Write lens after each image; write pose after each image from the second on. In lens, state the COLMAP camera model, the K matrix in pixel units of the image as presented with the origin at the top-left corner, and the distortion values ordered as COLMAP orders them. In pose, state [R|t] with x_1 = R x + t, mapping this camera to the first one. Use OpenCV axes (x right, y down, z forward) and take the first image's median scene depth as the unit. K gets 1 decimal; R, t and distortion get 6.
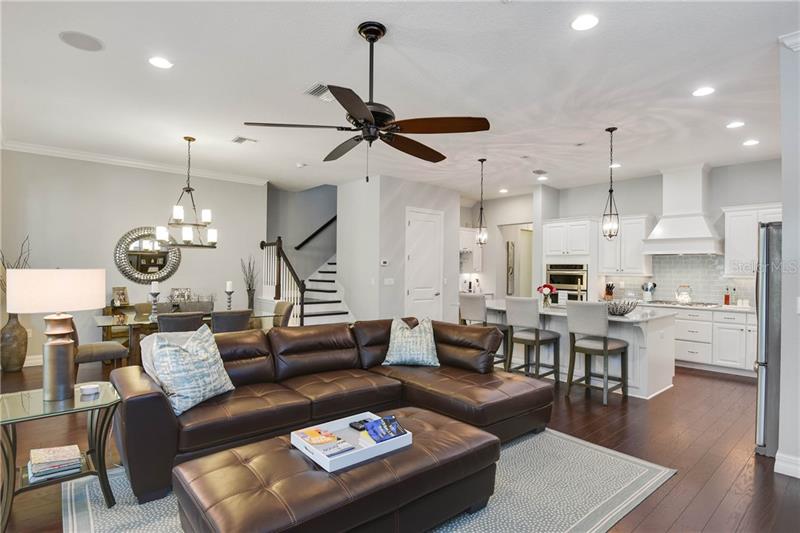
lens RADIAL K [[414.8, 0, 400.0], [0, 414.8, 266.5], [0, 0, 1]] dist [-0.002993, -0.000580]
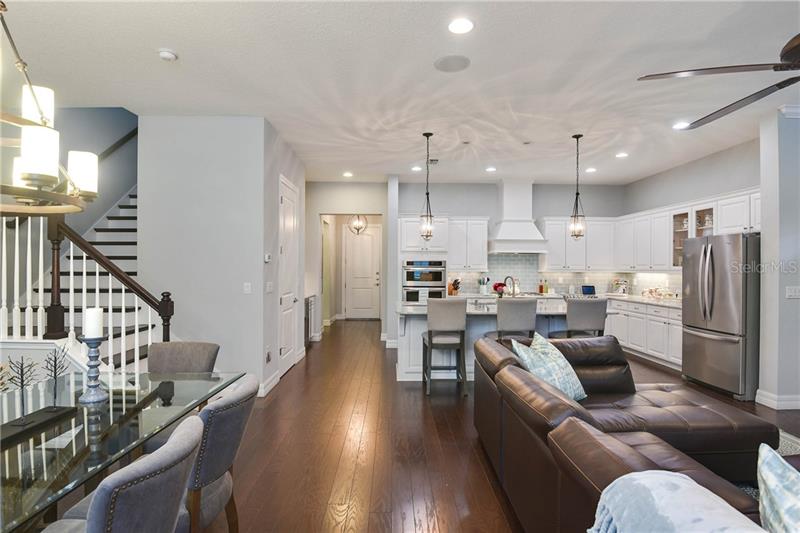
lens RADIAL K [[414.8, 0, 400.0], [0, 414.8, 266.5], [0, 0, 1]] dist [-0.002993, -0.000580]
pose [[0.635758, -0.007596, 0.771851, -0.443084], [-0.001721, 0.999935, 0.011258, -0.003253], [-0.771886, -0.008486, 0.635704, 0.482691]]
